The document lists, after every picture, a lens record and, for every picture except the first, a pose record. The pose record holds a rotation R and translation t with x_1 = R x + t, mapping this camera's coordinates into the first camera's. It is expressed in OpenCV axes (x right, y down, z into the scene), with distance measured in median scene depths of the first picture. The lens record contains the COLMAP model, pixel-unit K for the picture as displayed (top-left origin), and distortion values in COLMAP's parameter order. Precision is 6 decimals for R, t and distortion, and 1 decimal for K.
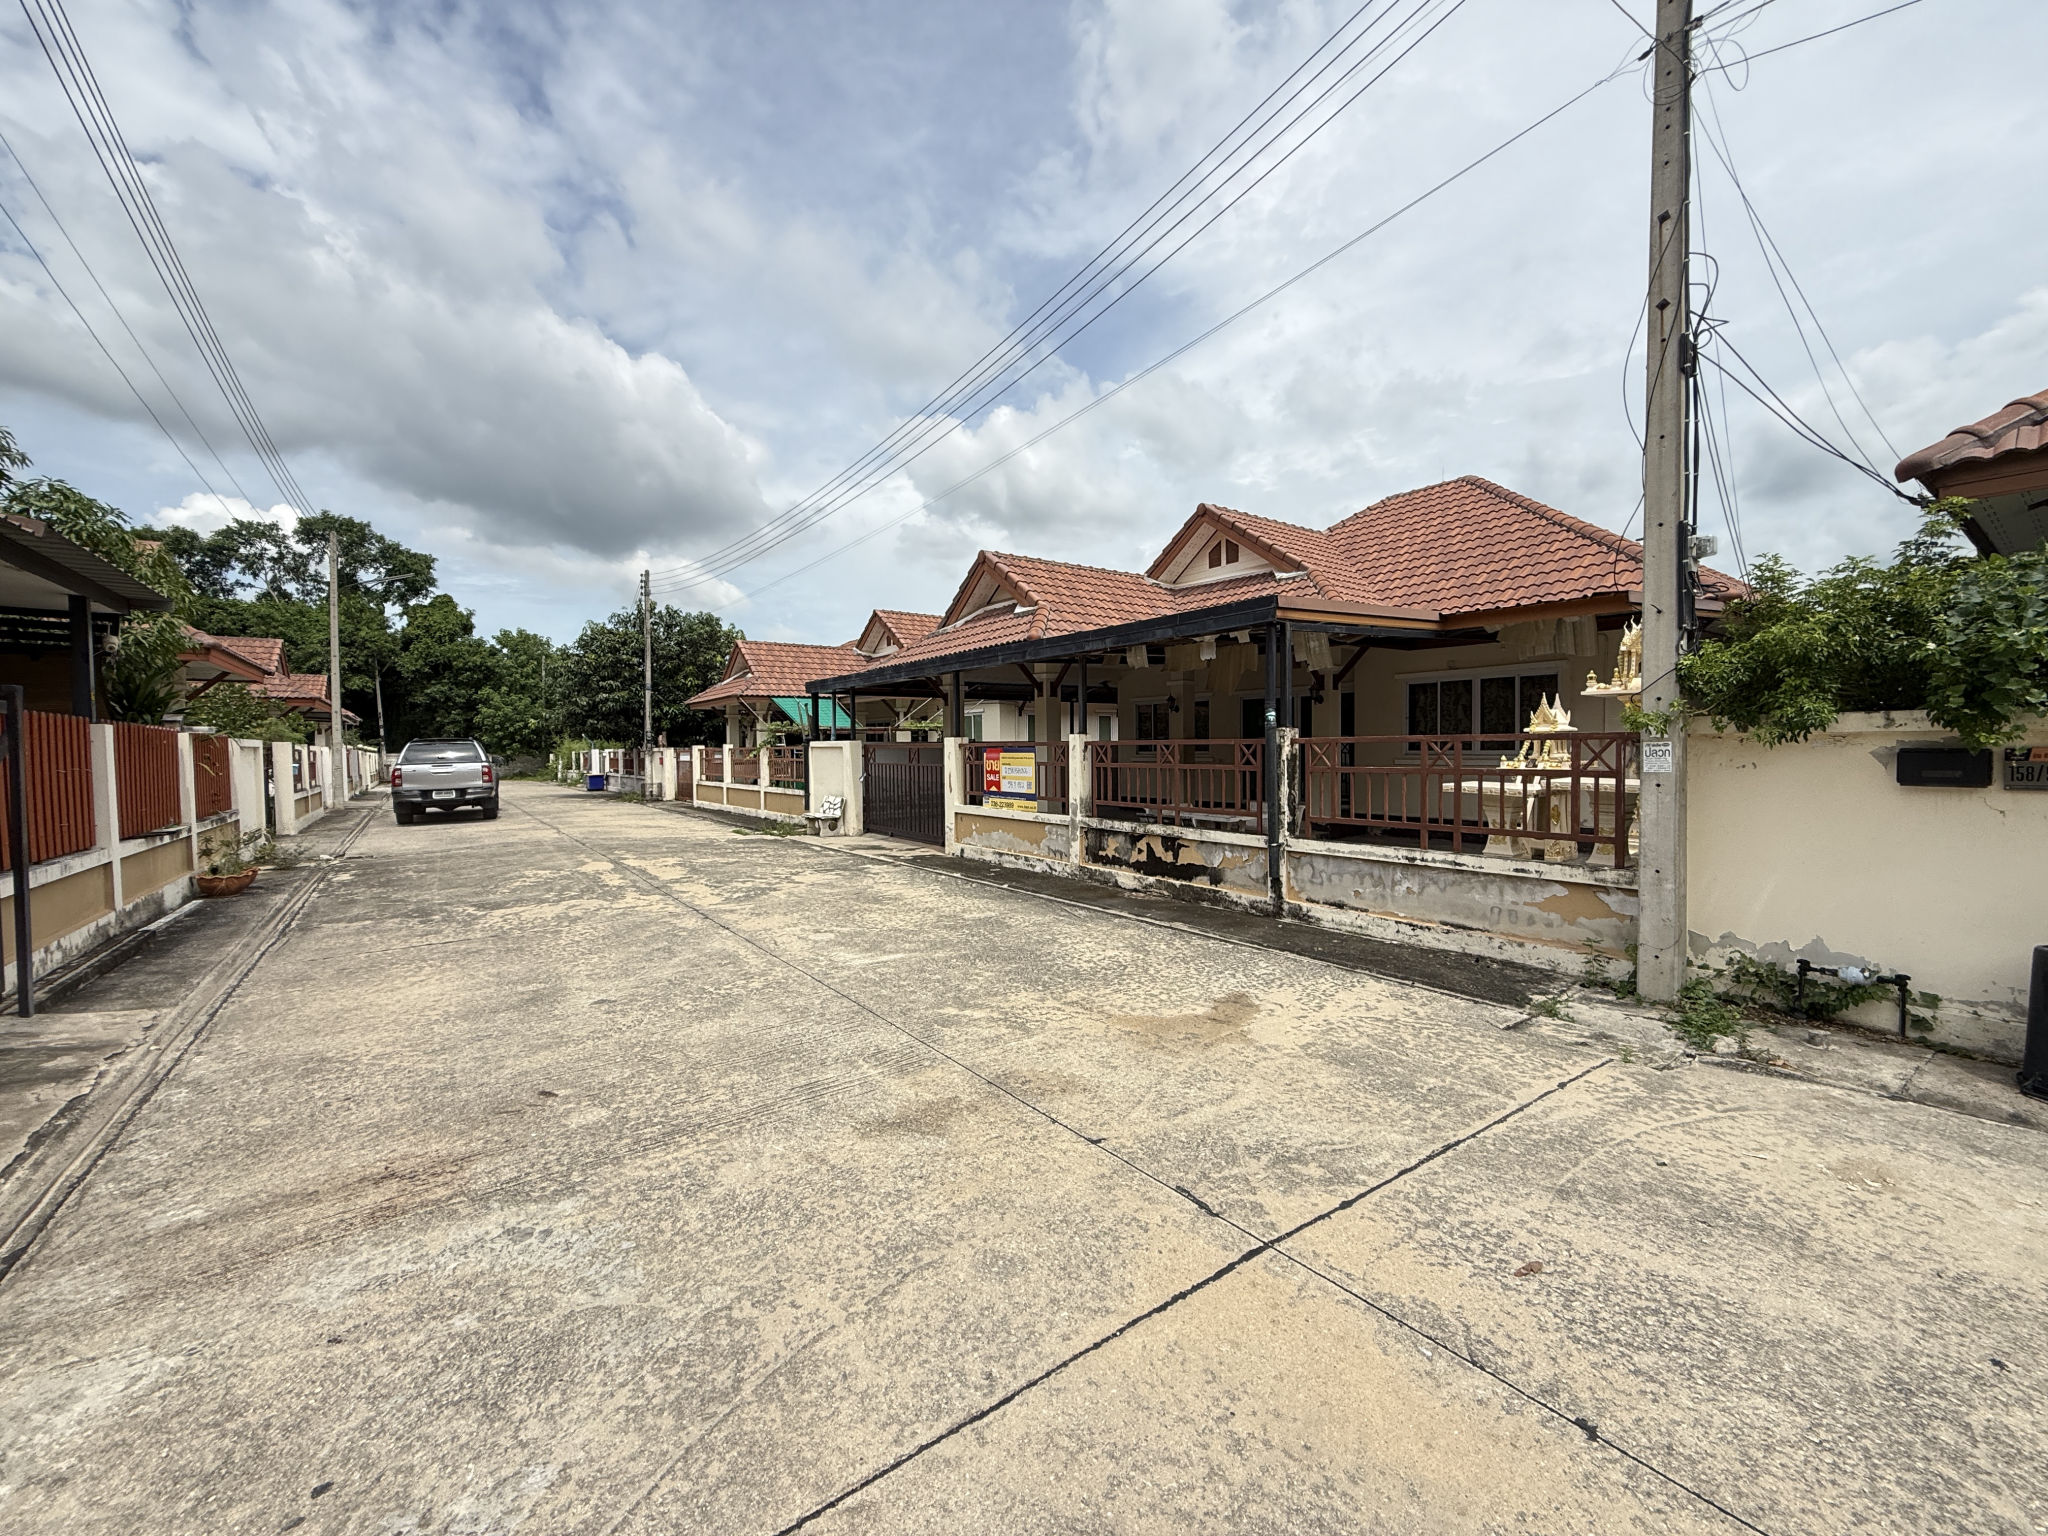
lens RADIAL K [[809.5, 0, 1020.2], [0, 809.5, 772.4], [0, 0, 1]] dist [0.000537, -0.000036]
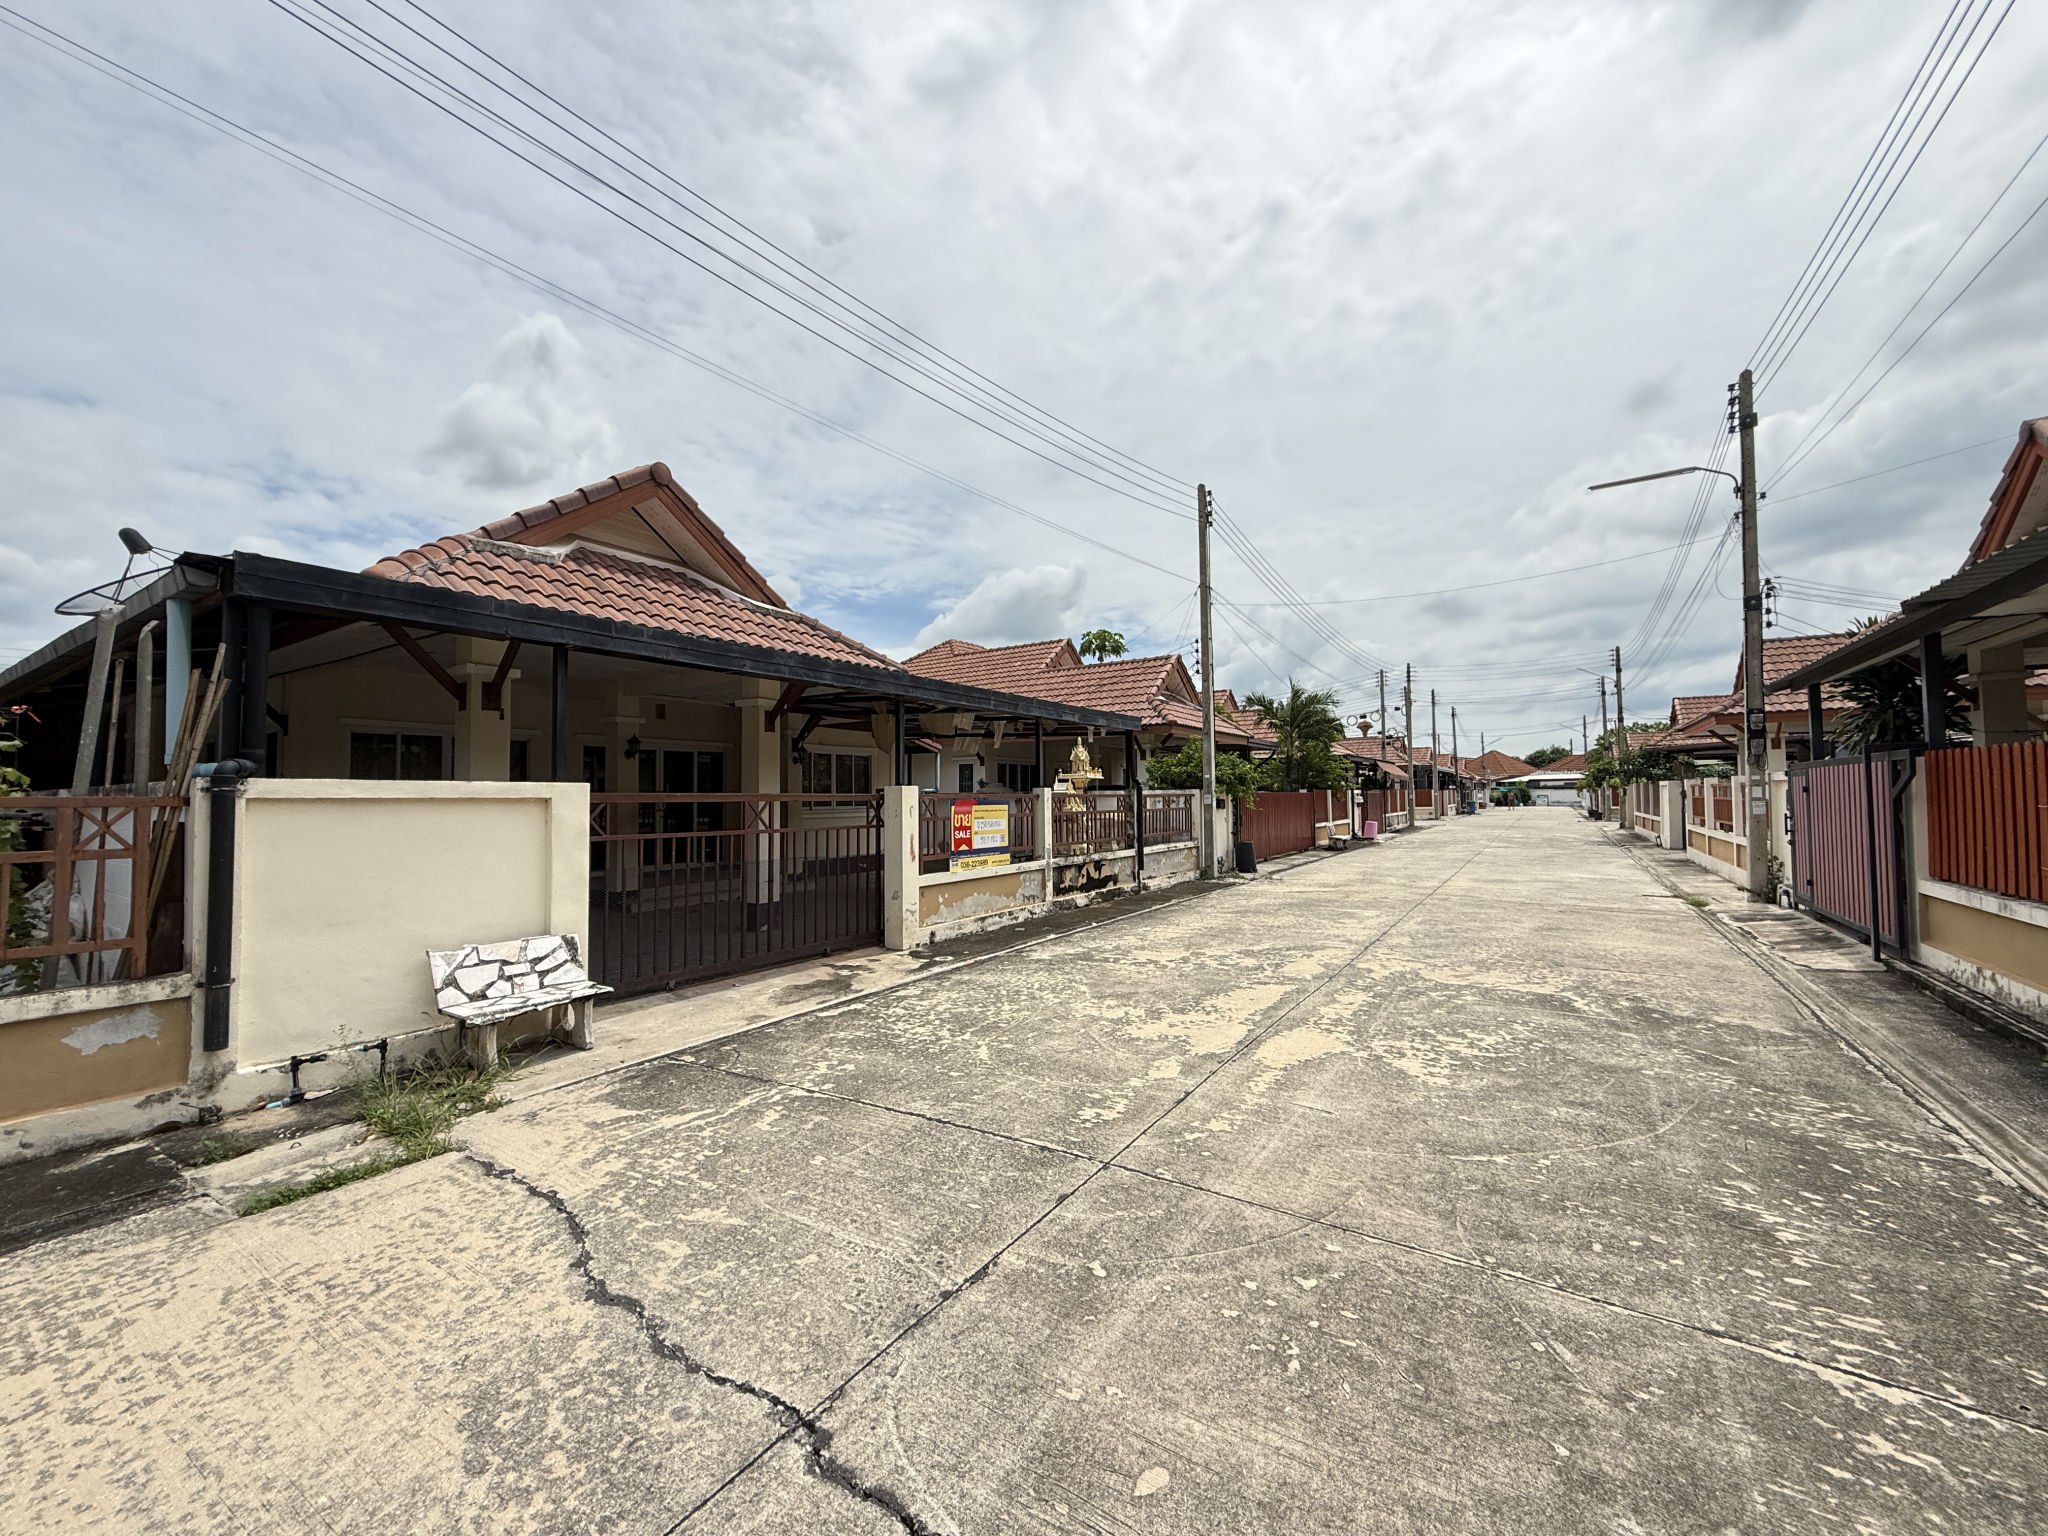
lens RADIAL K [[809.5, 0, 1018.4], [0, 809.5, 770.5], [0, 0, 1]] dist [0.000537, -0.000036]
pose [[-0.349860, 0.046911, 0.935627, -1.012745], [0.043628, 0.998478, -0.033748, -0.035585], [-0.935785, 0.029012, -0.351374, 1.460368]]
